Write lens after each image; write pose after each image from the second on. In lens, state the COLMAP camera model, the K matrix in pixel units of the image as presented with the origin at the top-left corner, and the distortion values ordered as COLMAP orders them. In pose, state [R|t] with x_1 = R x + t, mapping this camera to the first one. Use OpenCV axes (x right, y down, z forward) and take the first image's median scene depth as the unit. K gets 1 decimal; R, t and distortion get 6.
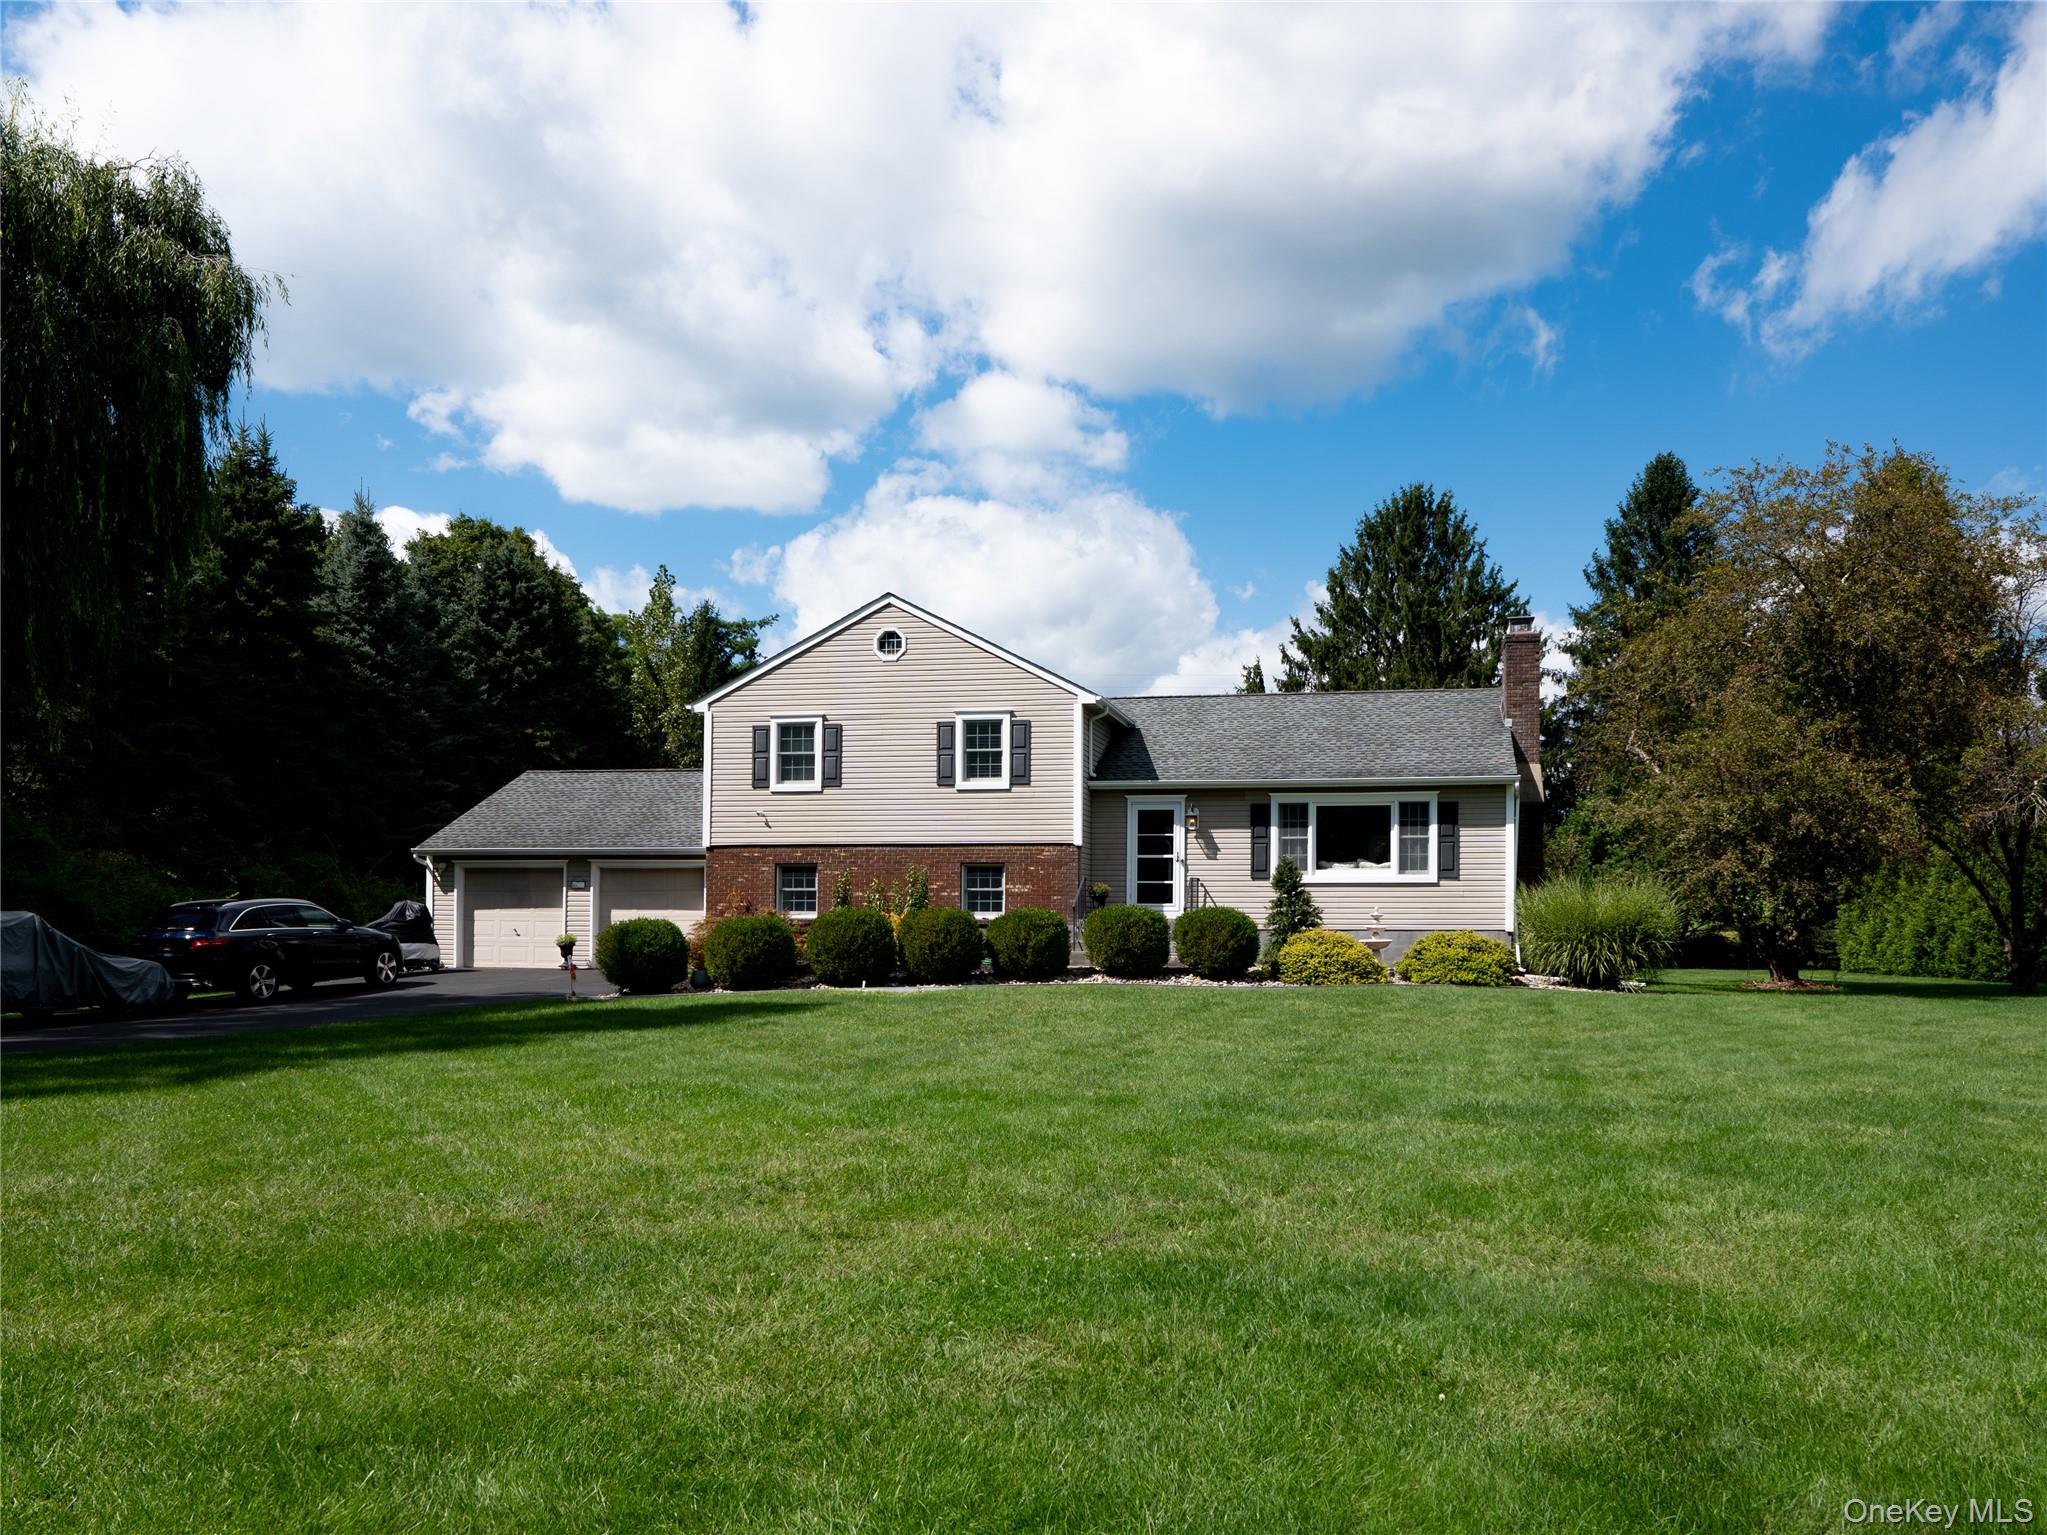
lens RADIAL K [[1333.3, 0, 1023.7], [0, 1333.3, 840.5], [0, 0, 1]] dist [0.004213, 0.000118]
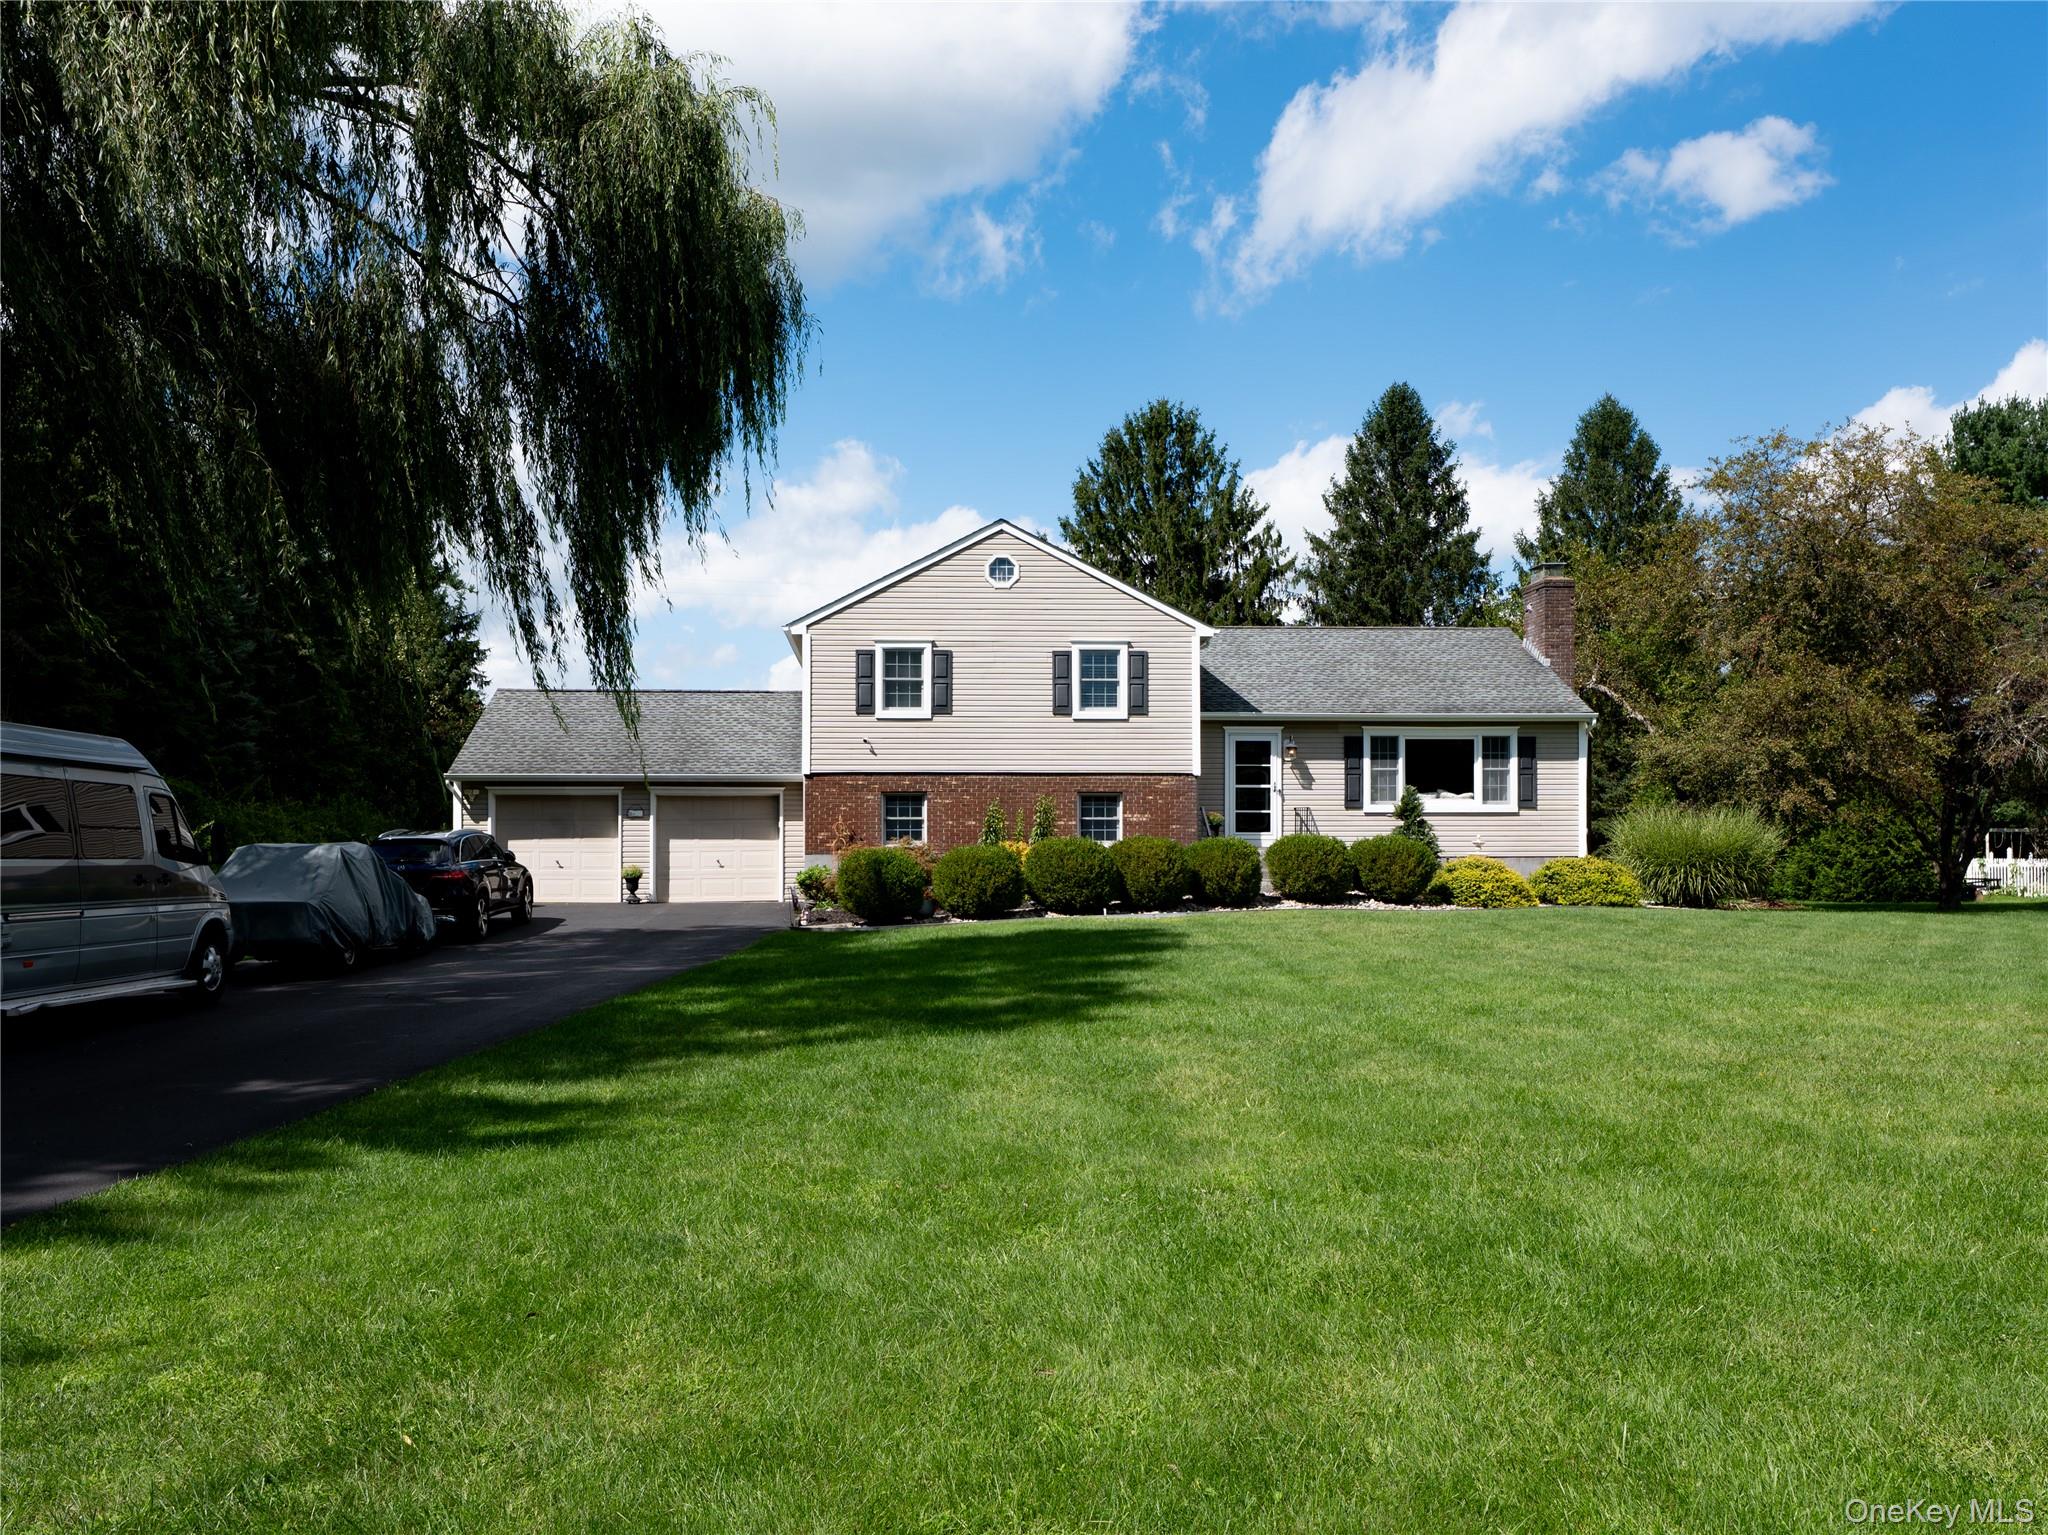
lens RADIAL K [[1427.3, 0, 1024.0], [0, 1427.3, 767.5], [0, 0, 1]] dist [-0.005859, -0.000855]
pose [[0.981767, 0.007149, 0.189952, -0.287304], [-0.007514, 0.999971, 0.001201, -0.002597], [-0.189938, -0.002606, 0.981793, -0.044845]]
